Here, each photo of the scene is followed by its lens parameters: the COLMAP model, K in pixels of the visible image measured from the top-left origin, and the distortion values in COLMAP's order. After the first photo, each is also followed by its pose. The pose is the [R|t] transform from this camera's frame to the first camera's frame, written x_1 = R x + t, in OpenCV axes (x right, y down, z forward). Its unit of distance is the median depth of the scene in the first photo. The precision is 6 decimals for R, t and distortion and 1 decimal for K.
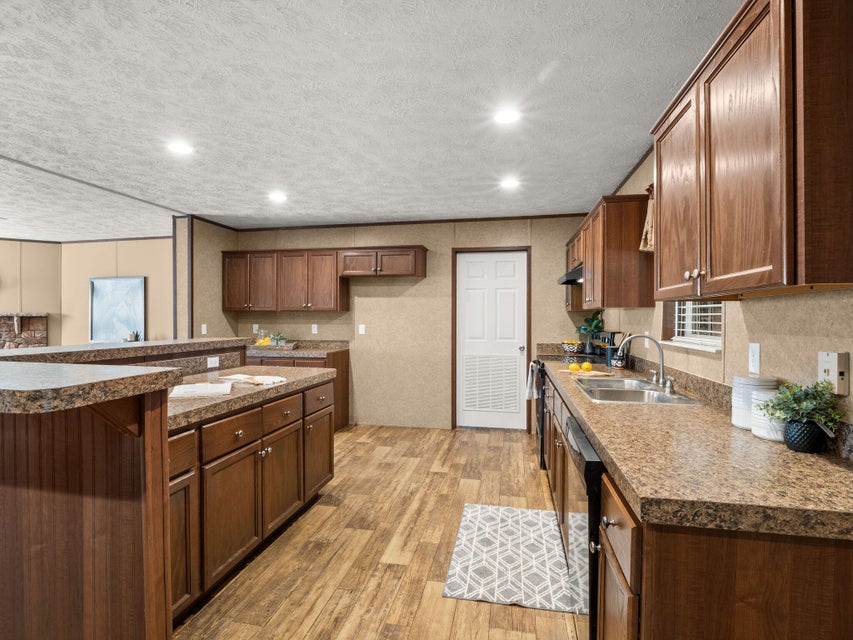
lens RADIAL K [[423.7, 0, 427.1], [0, 423.7, 340.6], [0, 0, 1]] dist [-0.006402, -0.000474]
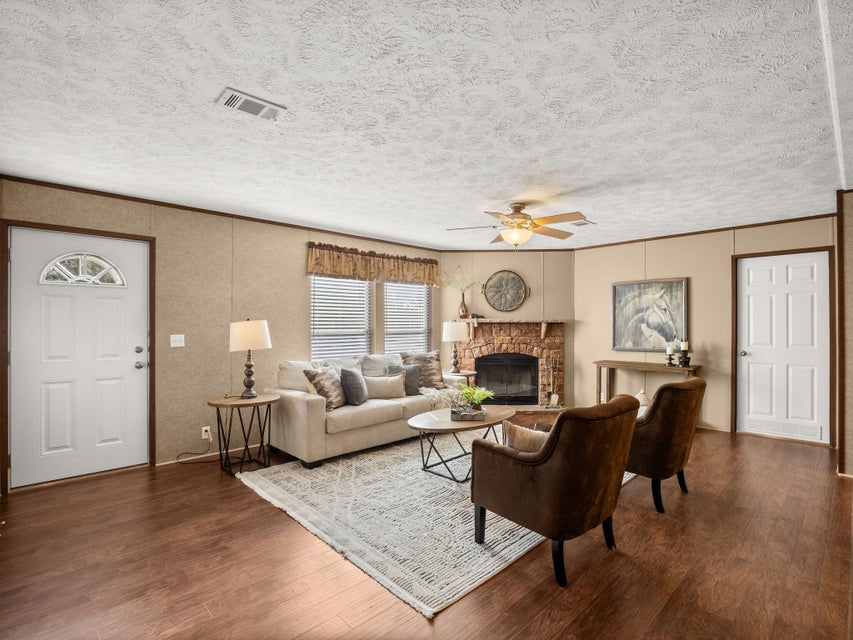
lens RADIAL K [[423.7, 0, 426.7], [0, 423.7, 323.9], [0, 0, 1]] dist [-0.006402, -0.000474]
pose [[0.824311, -0.002056, -0.566134, -0.610070], [-0.026663, 0.998743, -0.042450, -0.001904], [0.565509, 0.050087, 0.823220, -0.030058]]
